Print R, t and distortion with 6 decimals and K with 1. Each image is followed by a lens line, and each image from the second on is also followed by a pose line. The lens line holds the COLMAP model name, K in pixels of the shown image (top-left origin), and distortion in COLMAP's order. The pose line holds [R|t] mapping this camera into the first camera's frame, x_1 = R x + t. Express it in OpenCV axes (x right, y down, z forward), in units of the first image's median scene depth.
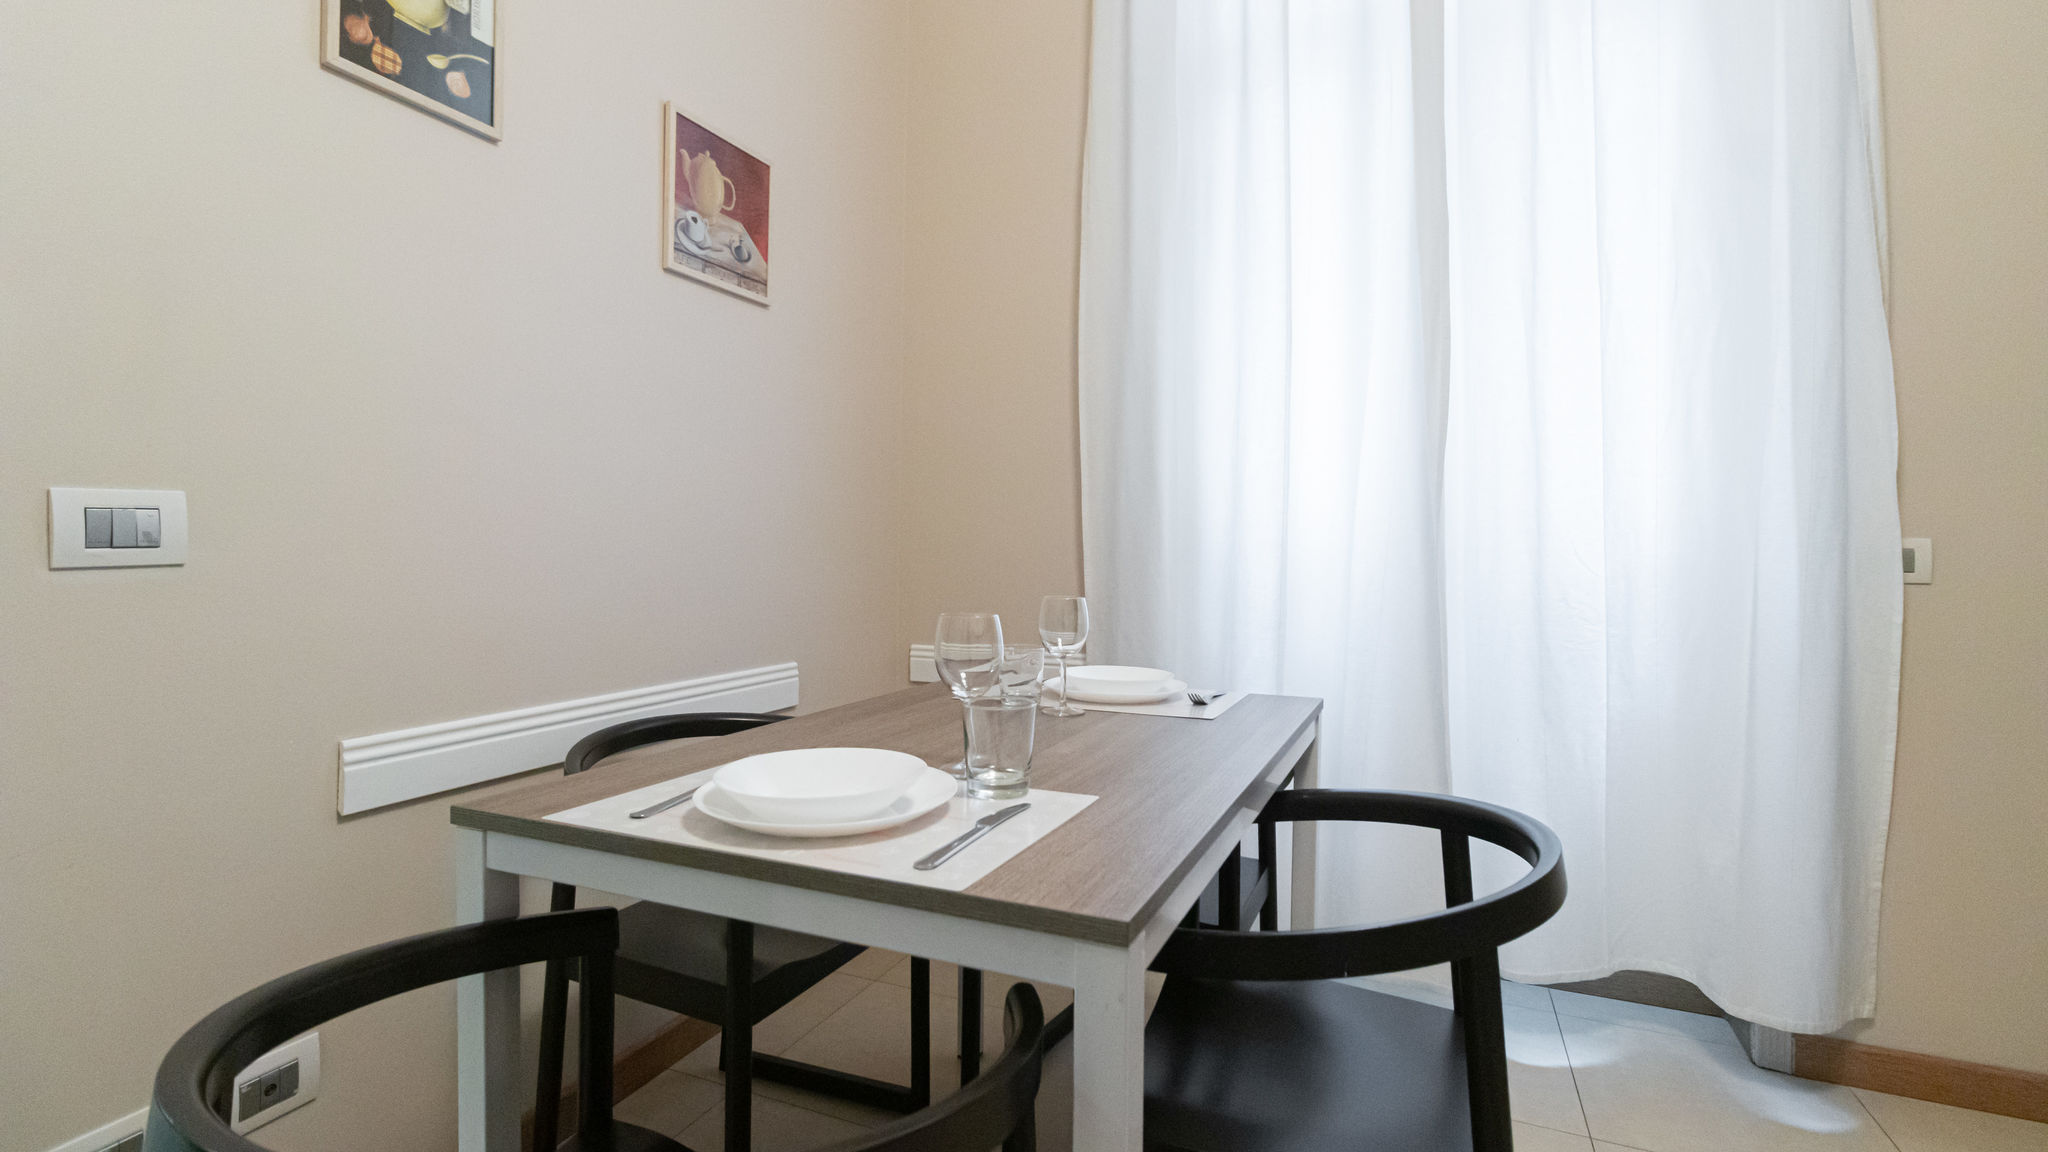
lens RADIAL K [[937.4, 0, 1024.0], [0, 937.4, 576.0], [0, 0, 1]] dist [0.010320, 0.000116]
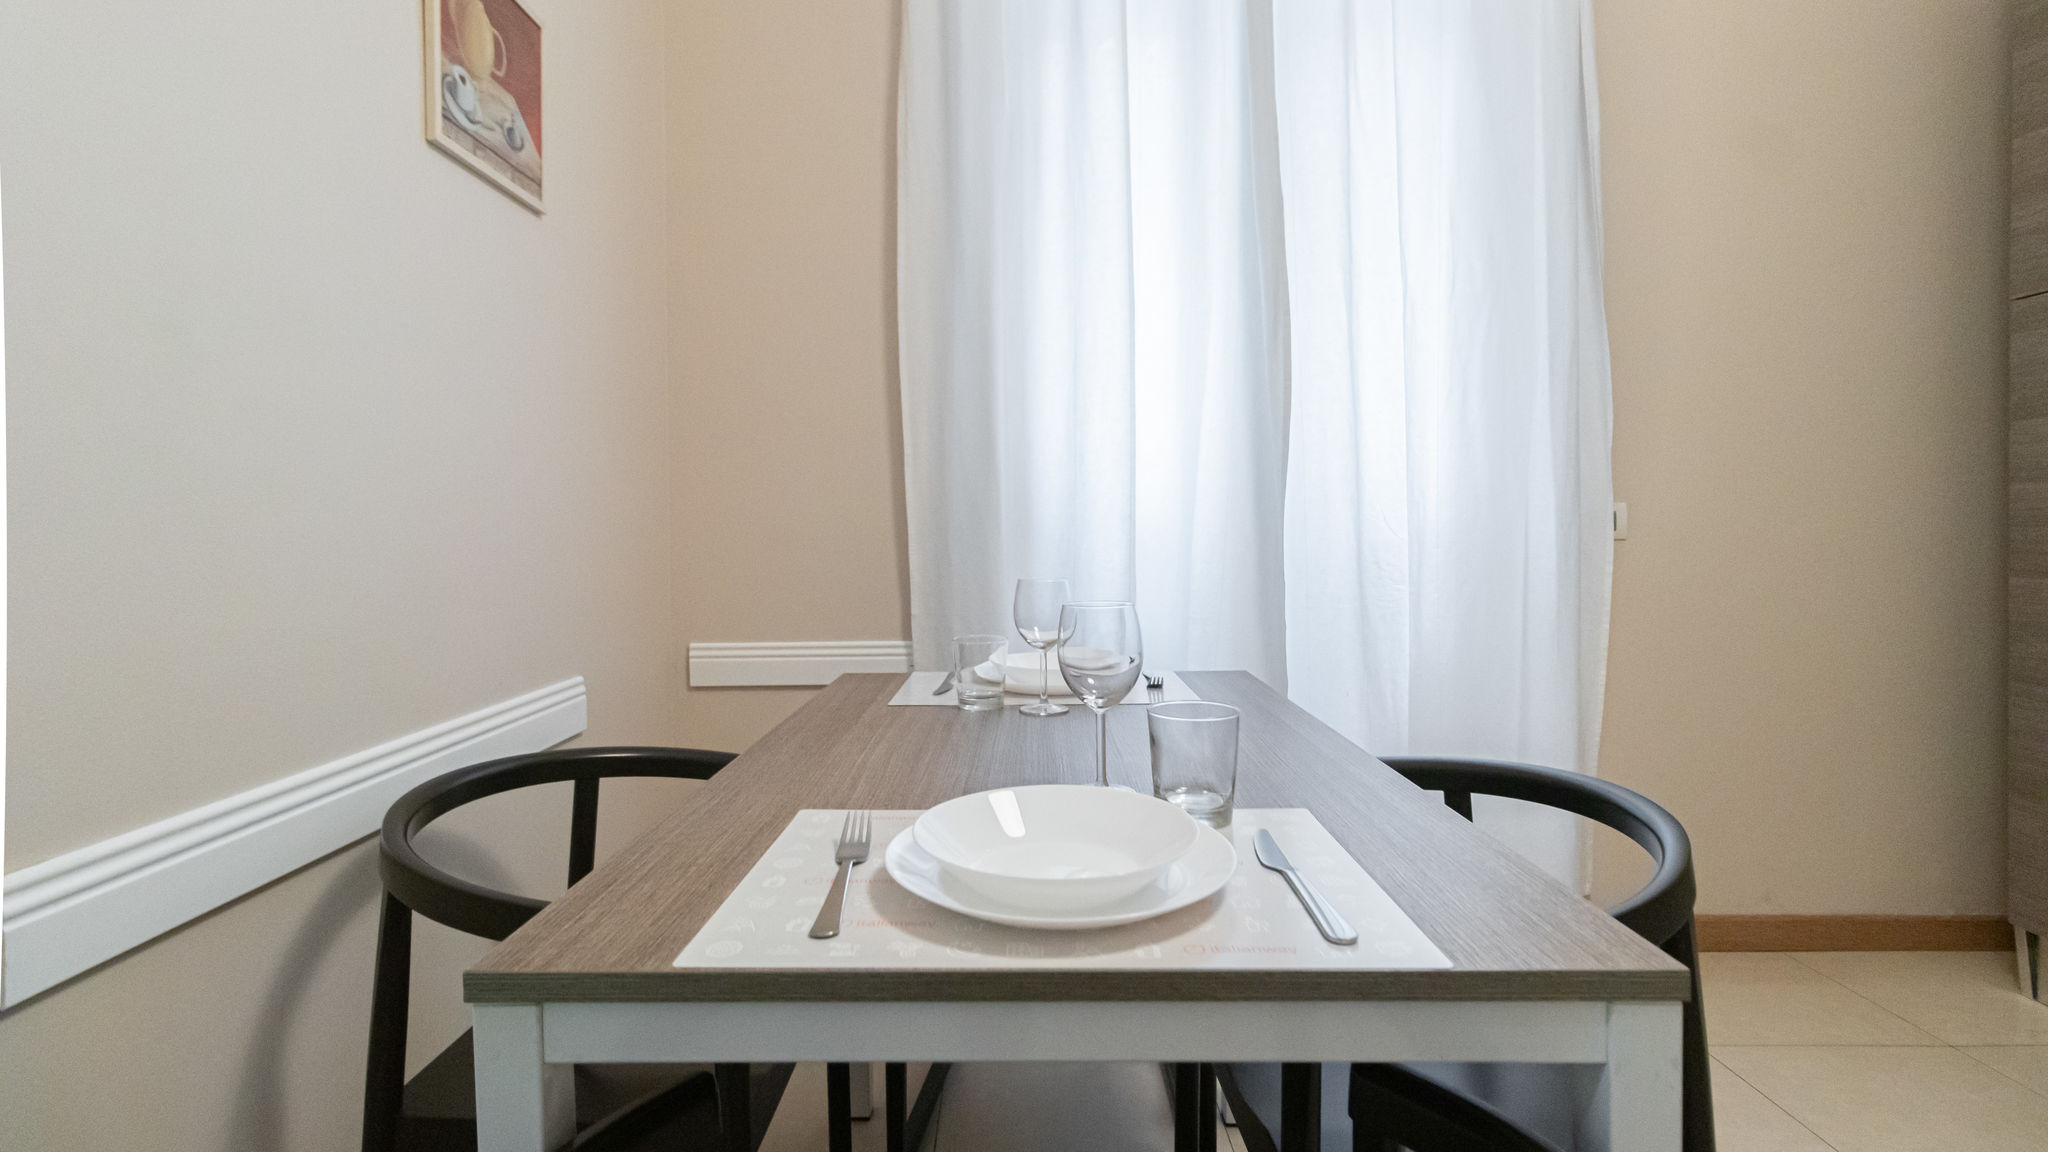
lens RADIAL K [[942.0, 0, 1014.9], [0, 942.0, 572.4], [0, 0, 1]] dist [0.004460, 0.000275]
pose [[0.923390, -0.039030, 0.381873, -0.247832], [0.030981, 0.999150, 0.027206, -0.006312], [-0.382610, -0.013291, 0.923814, 0.157976]]
